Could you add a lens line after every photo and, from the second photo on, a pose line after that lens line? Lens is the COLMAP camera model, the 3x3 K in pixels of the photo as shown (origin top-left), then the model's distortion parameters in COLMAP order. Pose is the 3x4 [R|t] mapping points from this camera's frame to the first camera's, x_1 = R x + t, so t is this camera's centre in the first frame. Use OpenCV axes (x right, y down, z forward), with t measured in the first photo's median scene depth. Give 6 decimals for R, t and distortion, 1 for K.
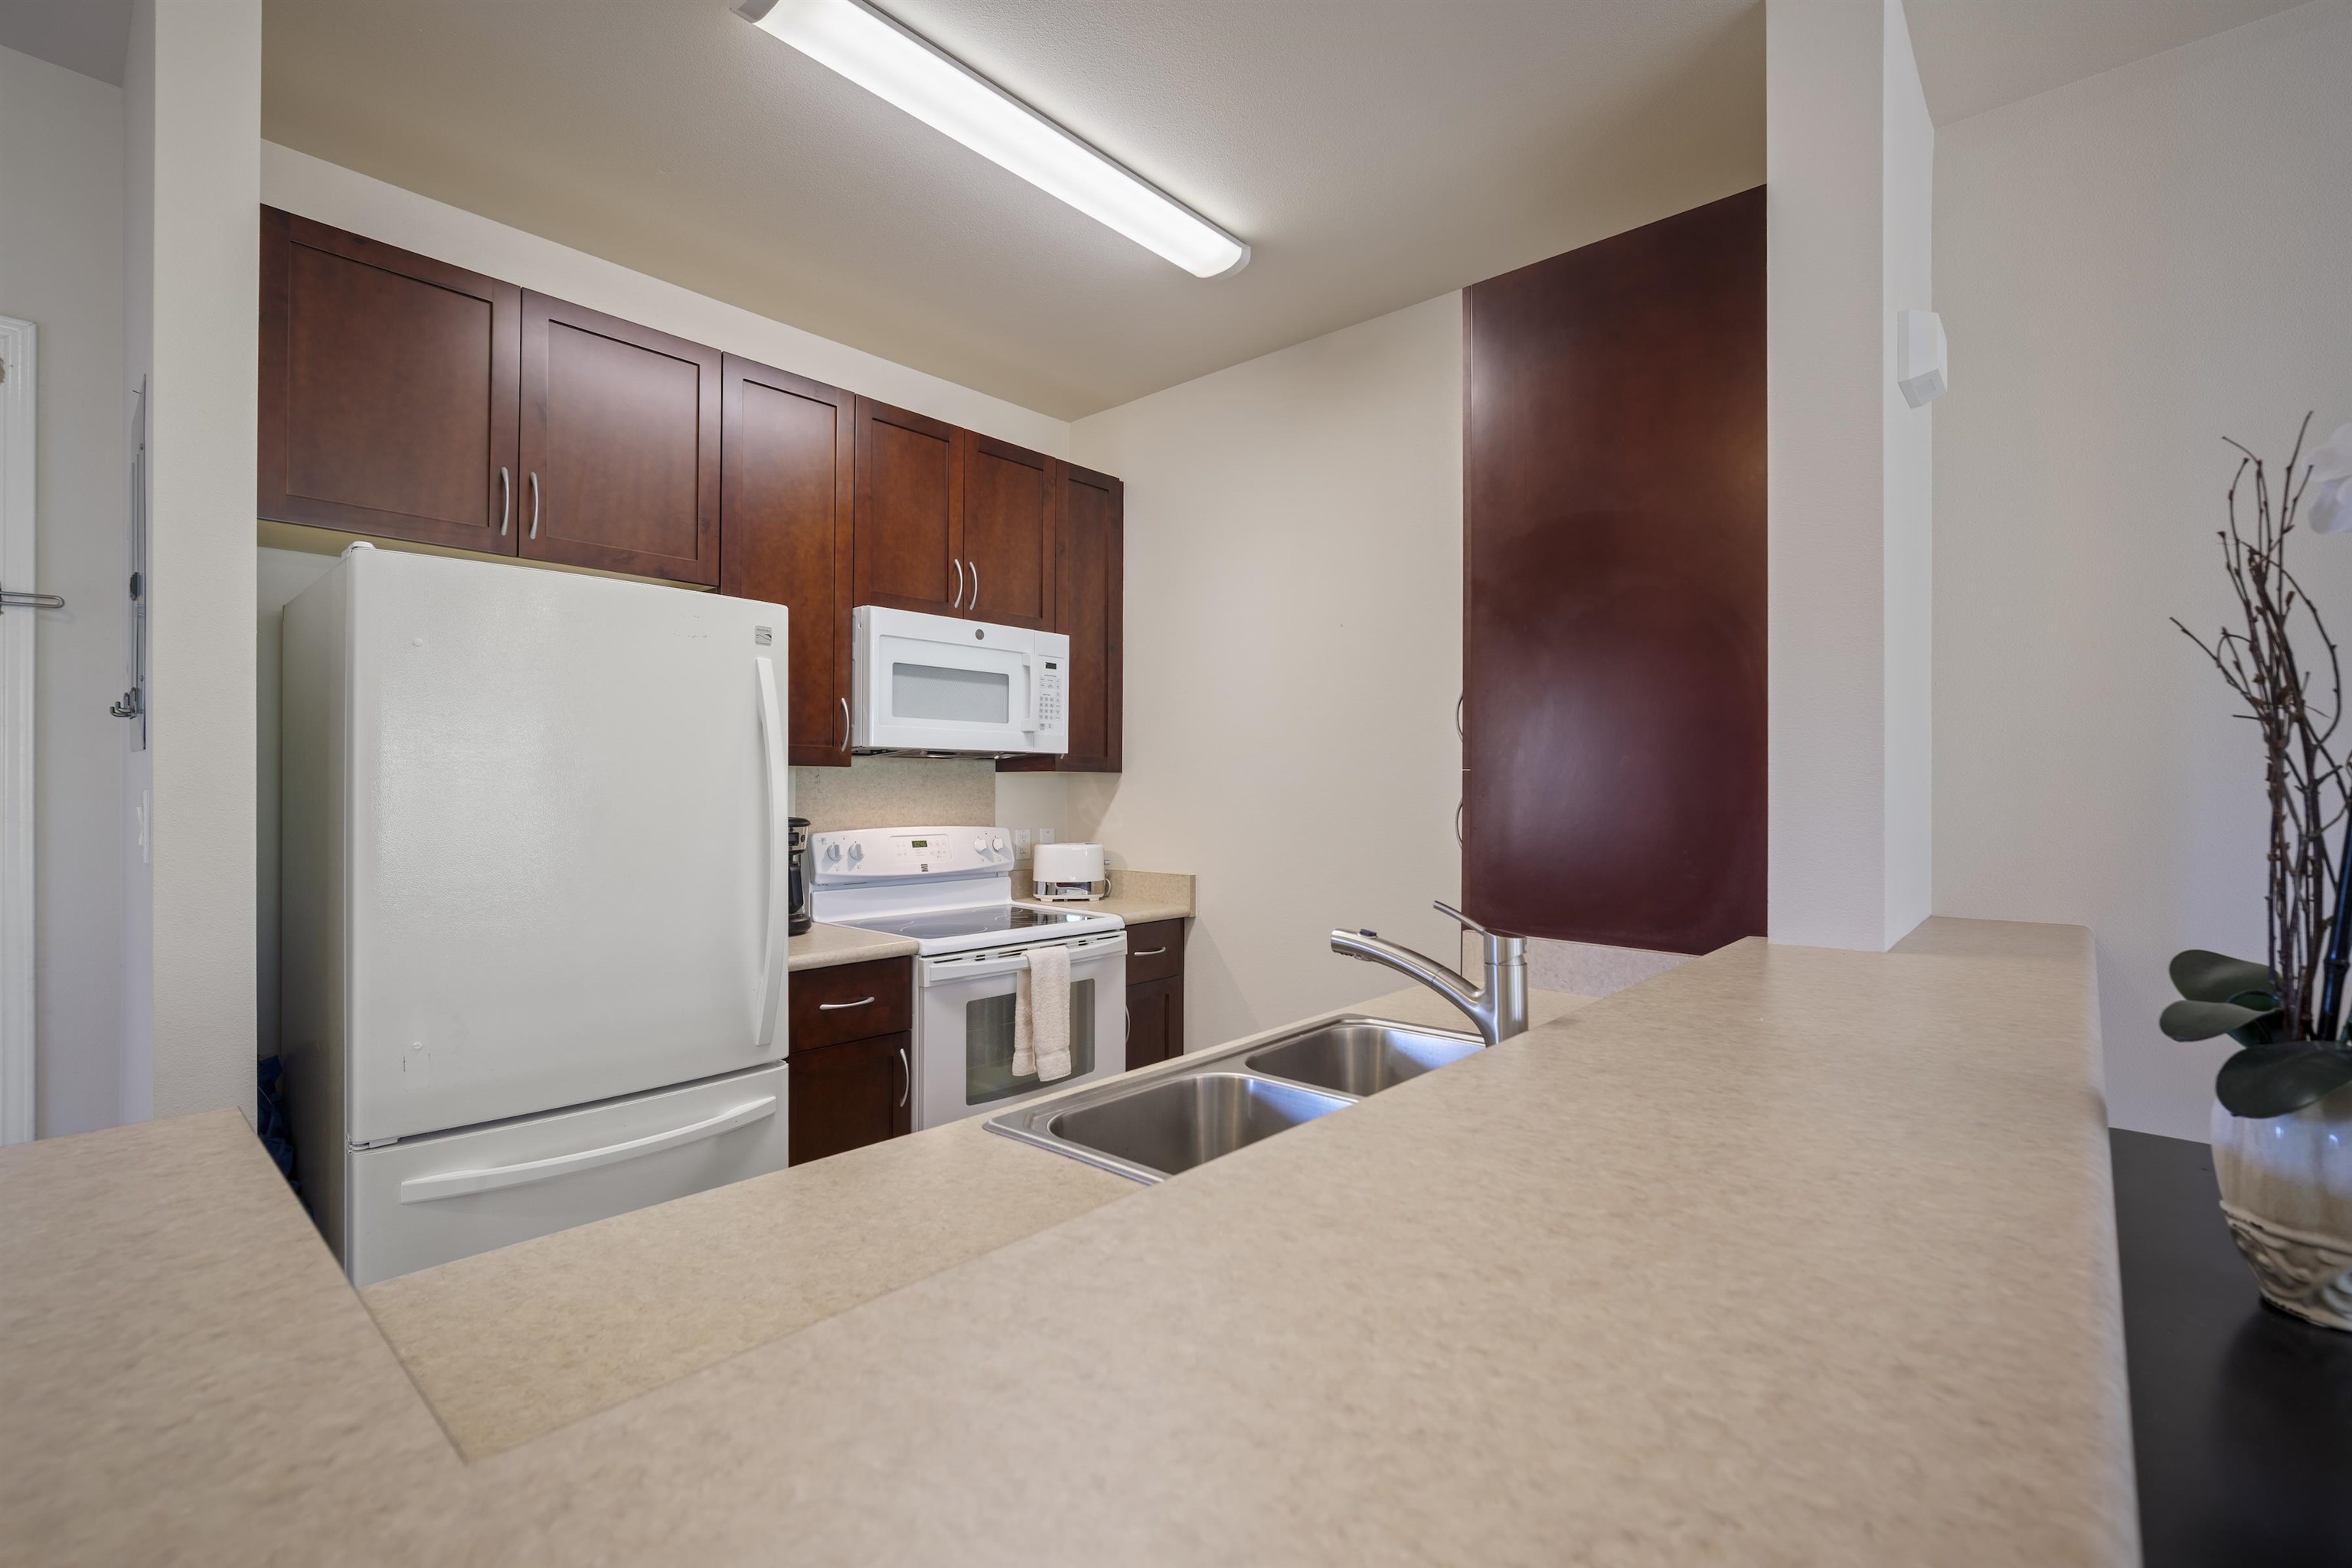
lens RADIAL K [[1037.6, 0, 1181.7], [0, 1037.6, 819.4], [0, 0, 1]] dist [-0.002786, 0.000207]
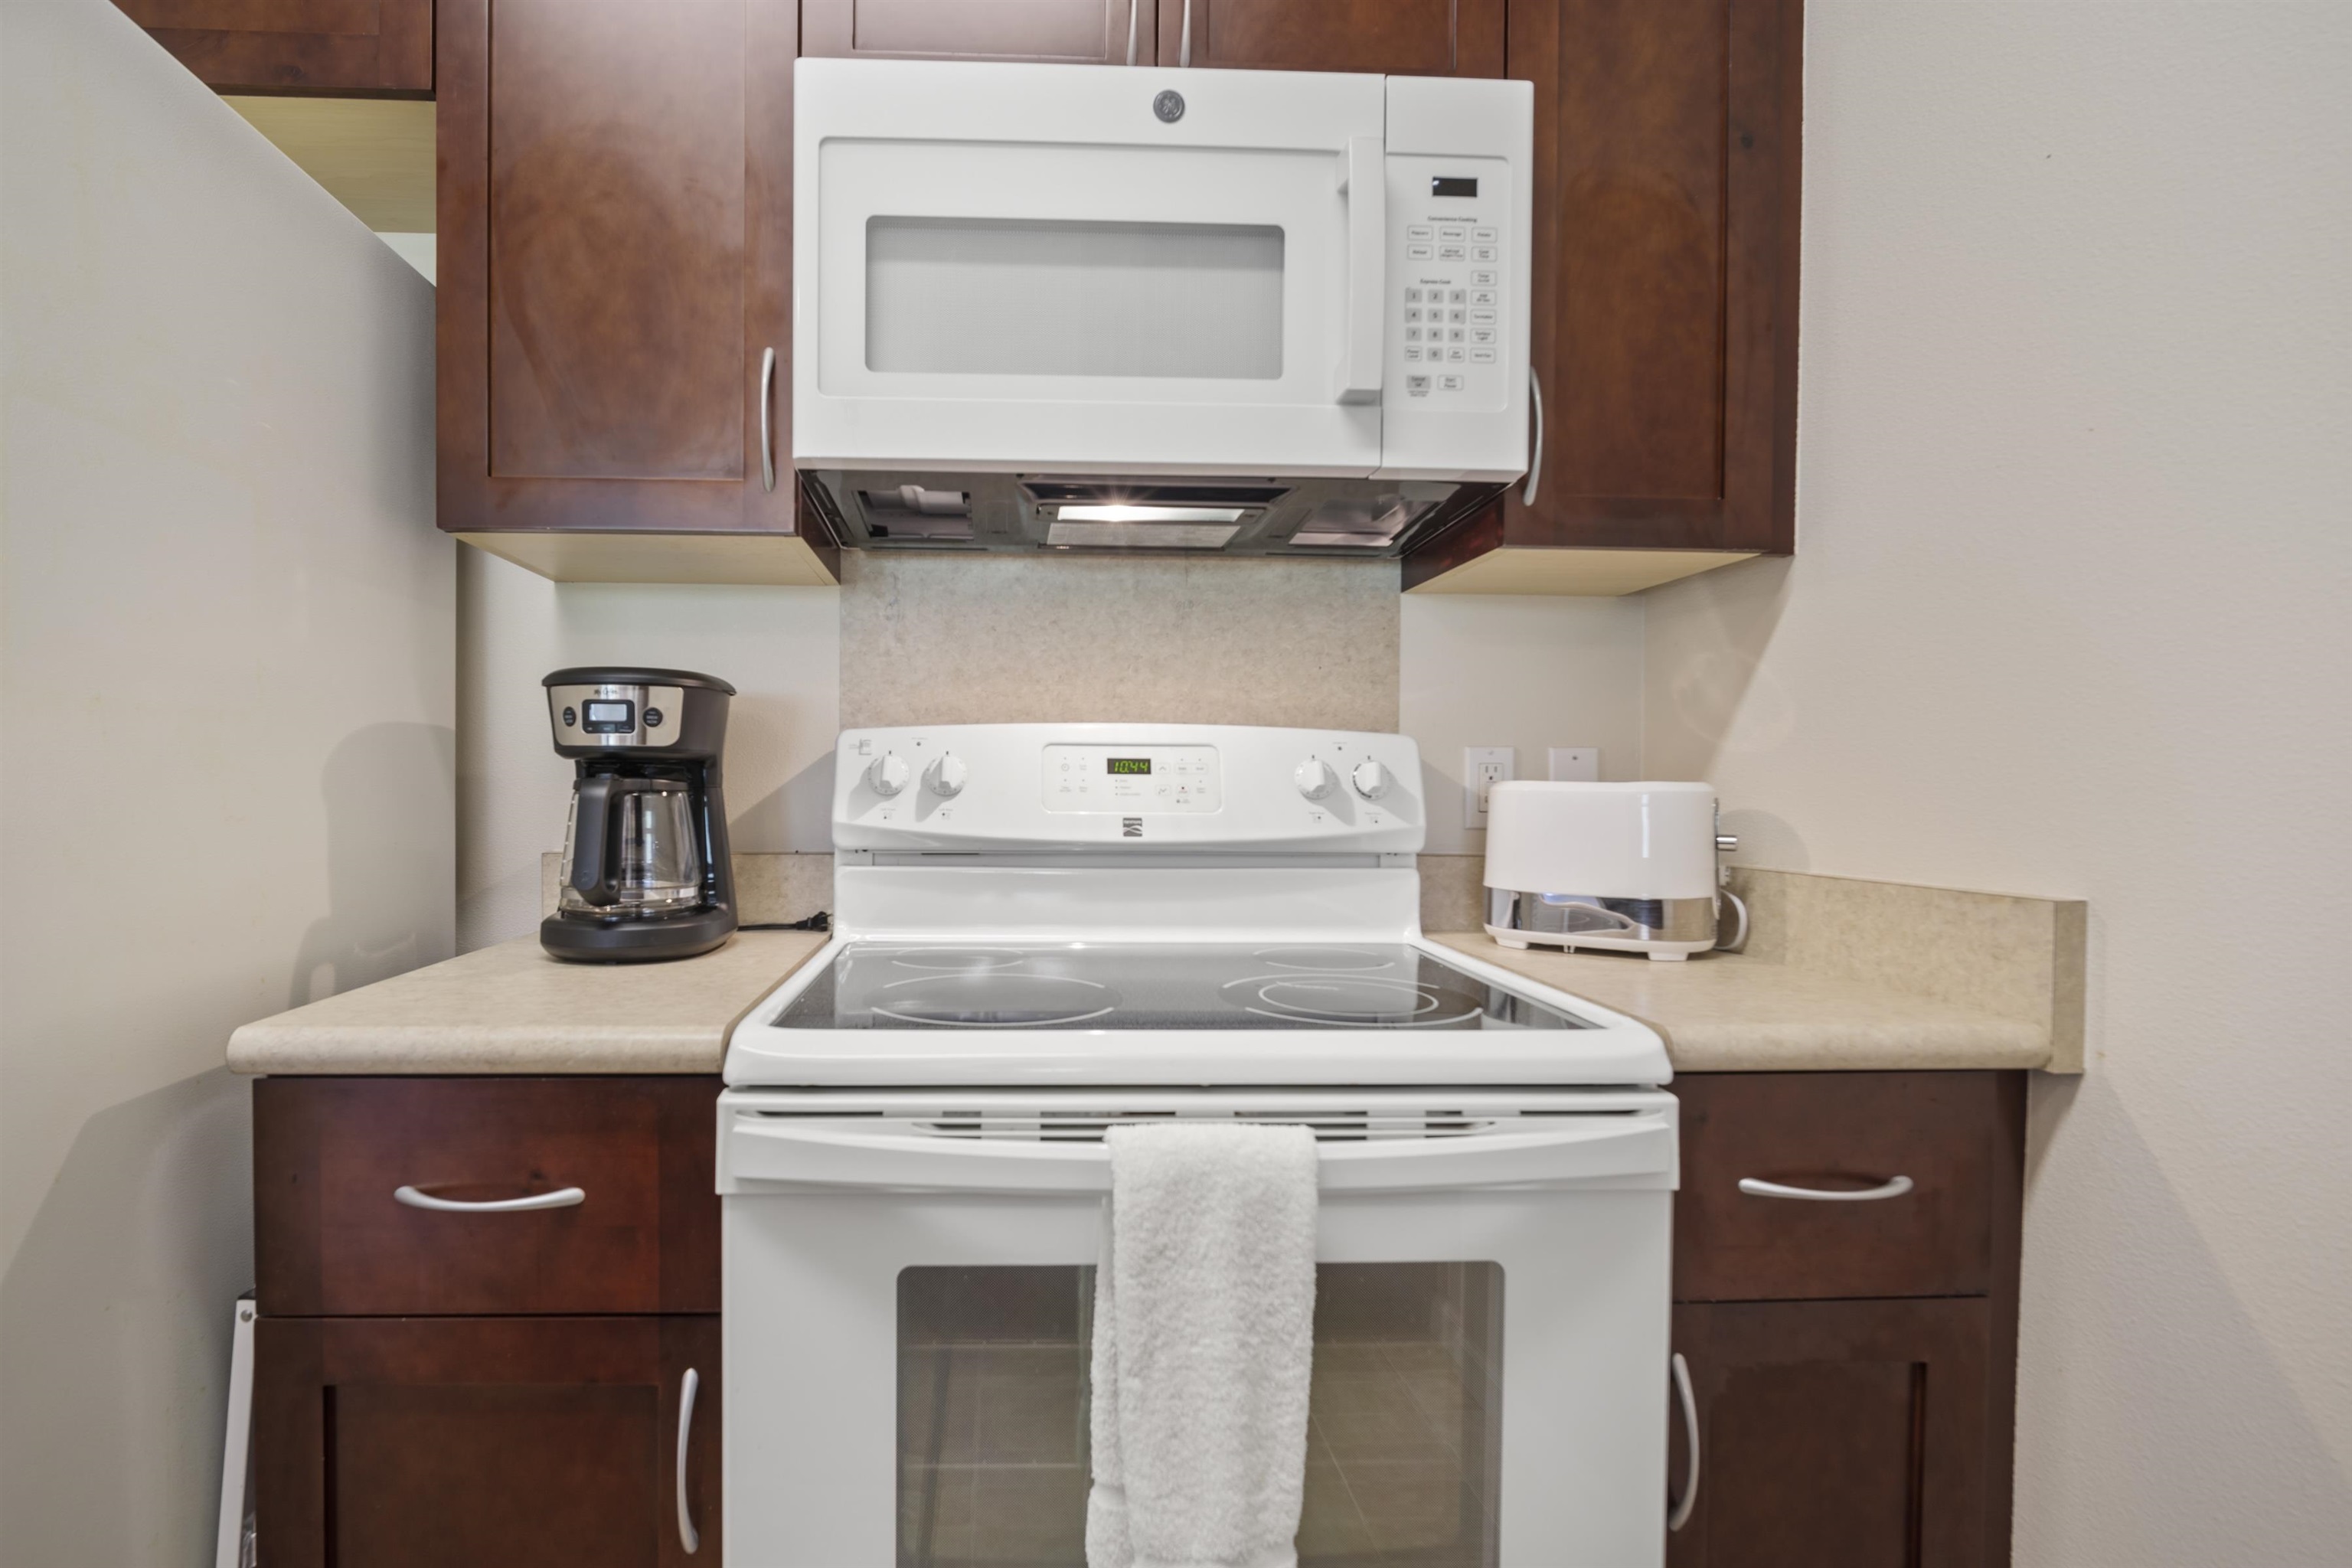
lens RADIAL K [[1037.6, 0, 1181.7], [0, 1037.6, 819.4], [0, 0, 1]] dist [-0.002786, 0.000207]
pose [[0.688816, 0.011601, -0.724844, 0.044428], [-0.024786, 0.999664, -0.007554, 0.045370], [0.724513, 0.023169, 0.688872, 0.734006]]
